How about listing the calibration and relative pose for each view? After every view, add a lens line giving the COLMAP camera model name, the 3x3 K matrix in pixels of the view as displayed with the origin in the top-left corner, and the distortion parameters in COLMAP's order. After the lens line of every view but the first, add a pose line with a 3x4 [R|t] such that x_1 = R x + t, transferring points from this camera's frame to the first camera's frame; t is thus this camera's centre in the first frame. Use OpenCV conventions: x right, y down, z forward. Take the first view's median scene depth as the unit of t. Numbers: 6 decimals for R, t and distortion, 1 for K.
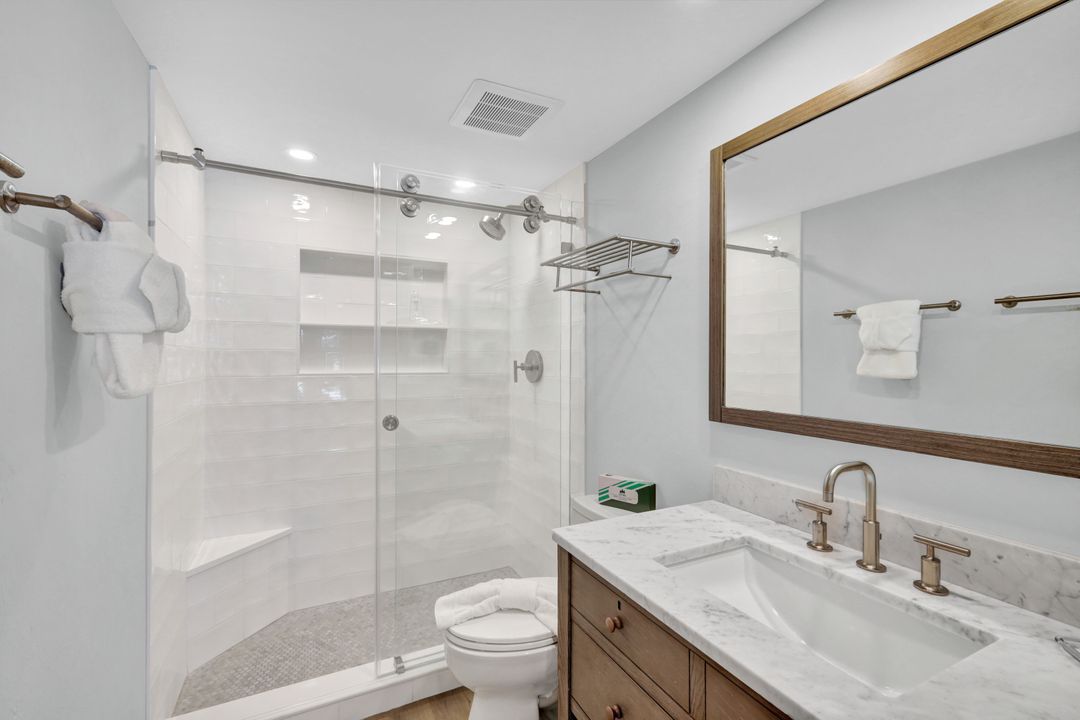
lens RADIAL K [[470.5, 0, 536.5], [0, 470.5, 363.7], [0, 0, 1]] dist [0.005271, -0.001049]
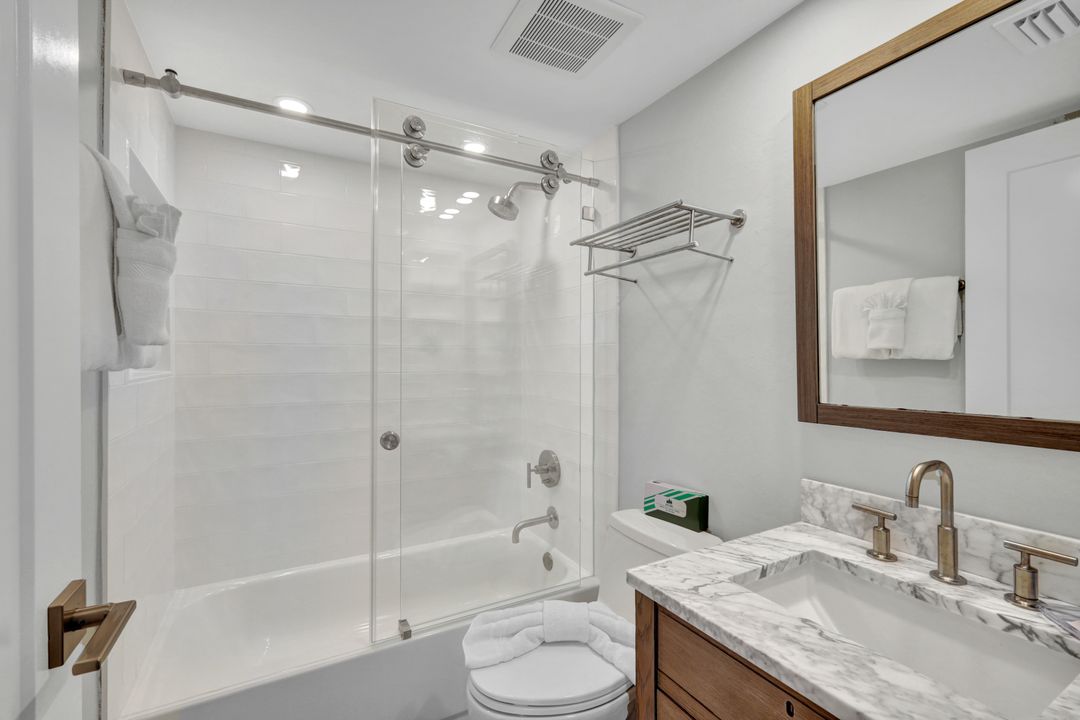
lens RADIAL K [[470.5, 0, 540.0], [0, 470.5, 350.7], [0, 0, 1]] dist [0.005271, -0.001049]
pose [[0.998896, -0.021692, 0.041659, -0.092563], [0.022355, 0.999630, -0.015515, -0.002163], [-0.041307, 0.016429, 0.999011, 0.145788]]
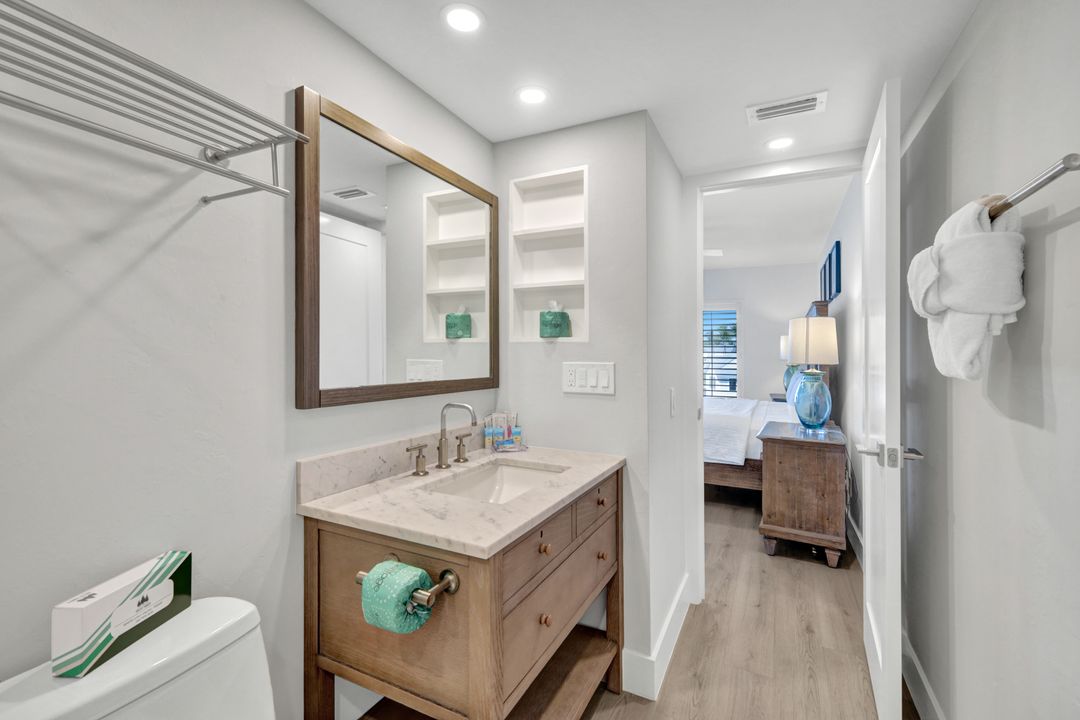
lens RADIAL K [[470.5, 0, 537.3], [0, 470.5, 357.1], [0, 0, 1]] dist [0.005271, -0.001049]
pose [[-0.601416, -0.013767, 0.798817, -0.415490], [-0.002179, 0.999876, 0.015592, 0.010939], [-0.798933, 0.007636, -0.601372, 0.897954]]
